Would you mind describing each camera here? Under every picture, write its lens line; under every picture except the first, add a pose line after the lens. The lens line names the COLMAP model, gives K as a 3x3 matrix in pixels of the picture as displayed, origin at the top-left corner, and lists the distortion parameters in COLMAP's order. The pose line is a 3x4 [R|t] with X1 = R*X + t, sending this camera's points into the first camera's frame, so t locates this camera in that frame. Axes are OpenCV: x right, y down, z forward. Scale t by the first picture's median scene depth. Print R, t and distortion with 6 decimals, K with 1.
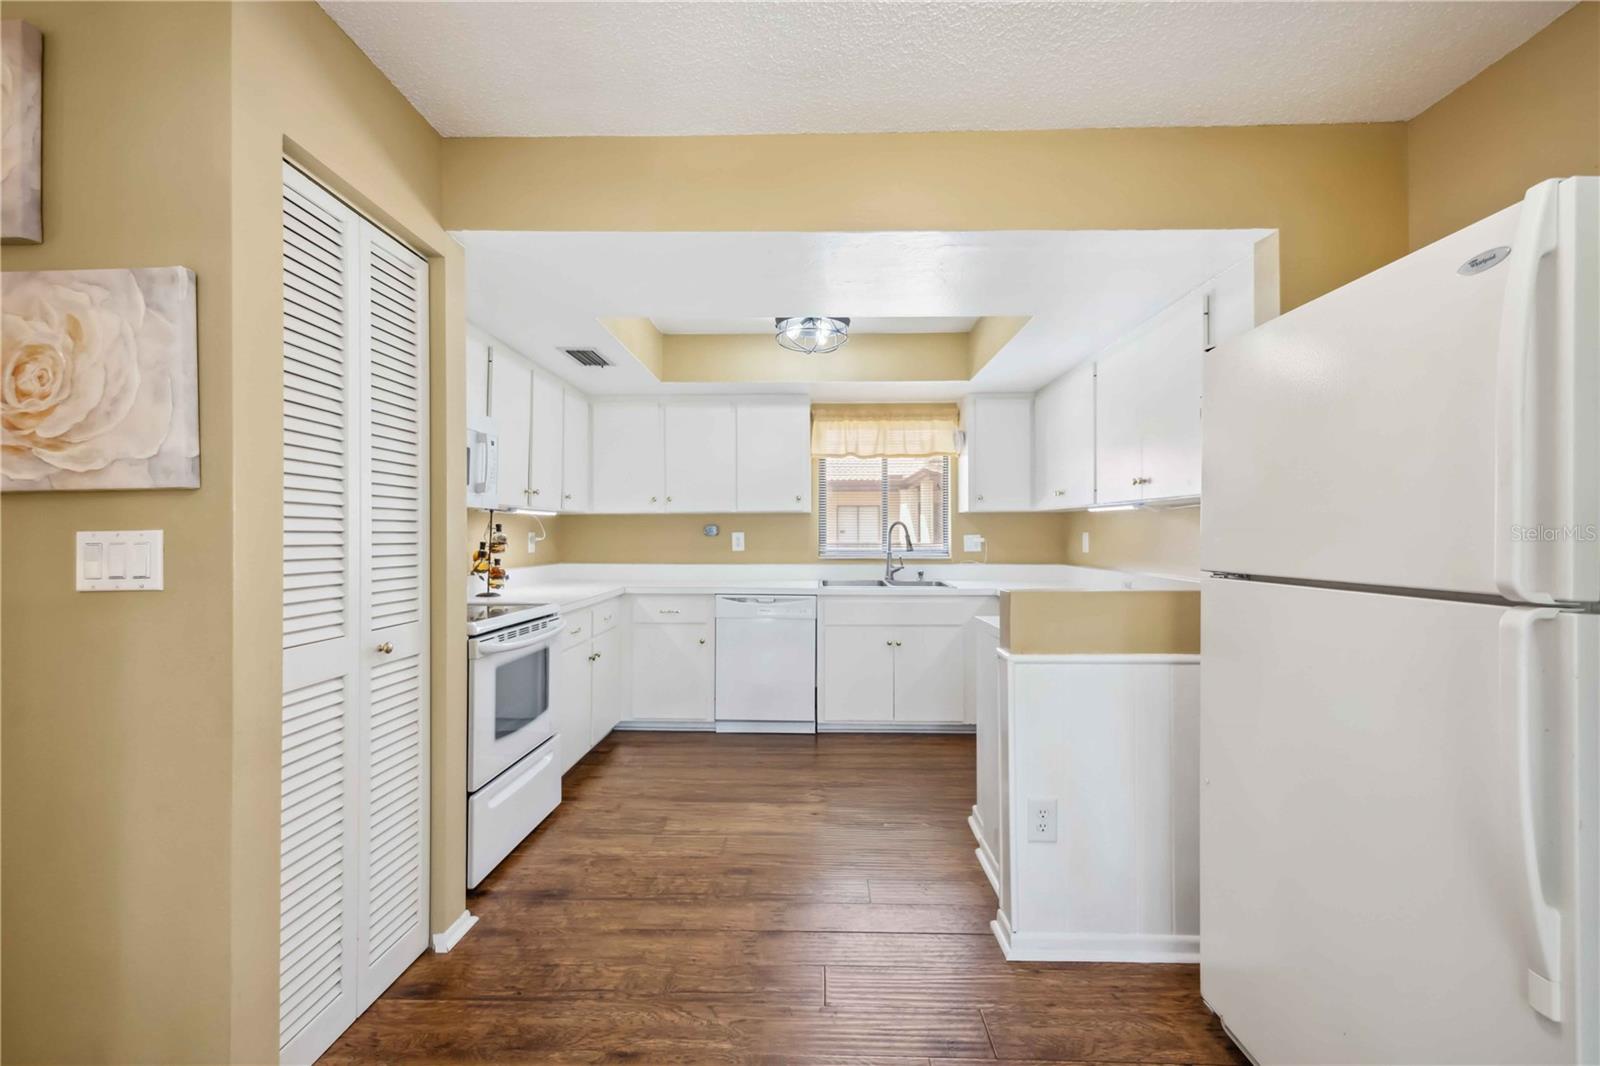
lens RADIAL K [[692.7, 0, 810.7], [0, 692.7, 522.7], [0, 0, 1]] dist [-0.000811, -0.000545]
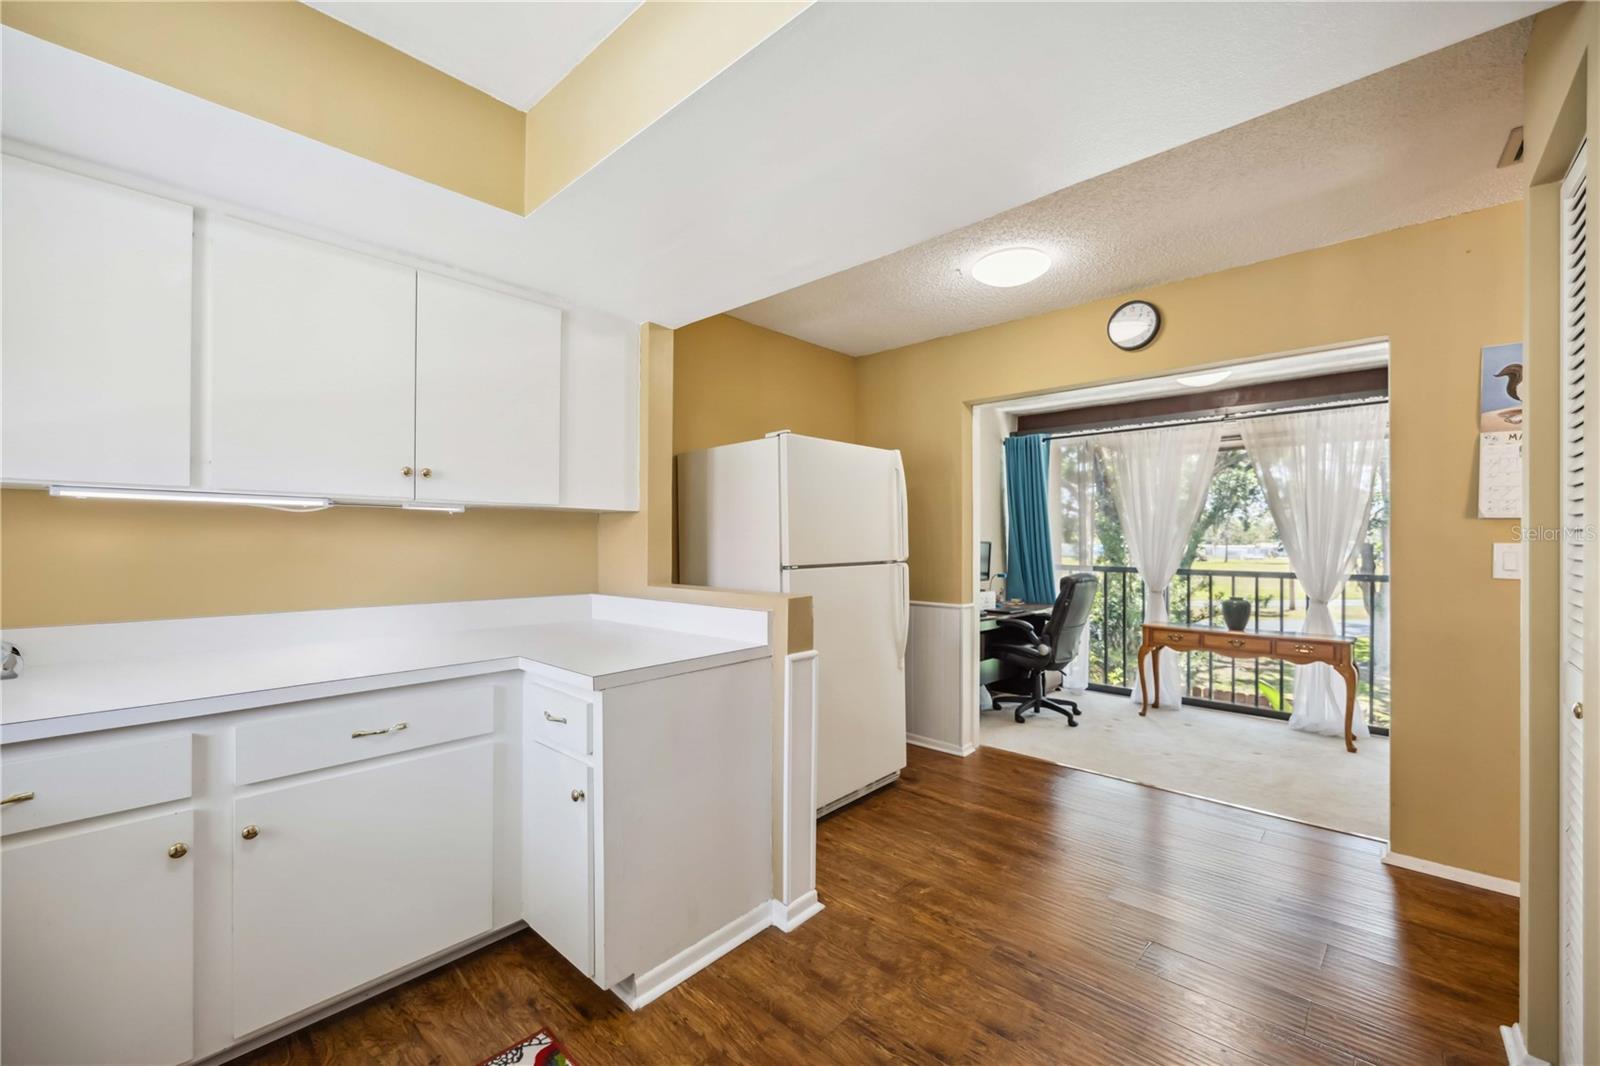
lens RADIAL K [[650.0, 0, 812.8], [0, 650.0, 537.6], [0, 0, 1]] dist [-0.006375, -0.000545]
pose [[-0.749096, 0.001880, 0.662458, -0.240326], [-0.010790, 0.999829, -0.015038, 0.012043], [-0.662373, -0.018413, -0.748948, 1.030033]]
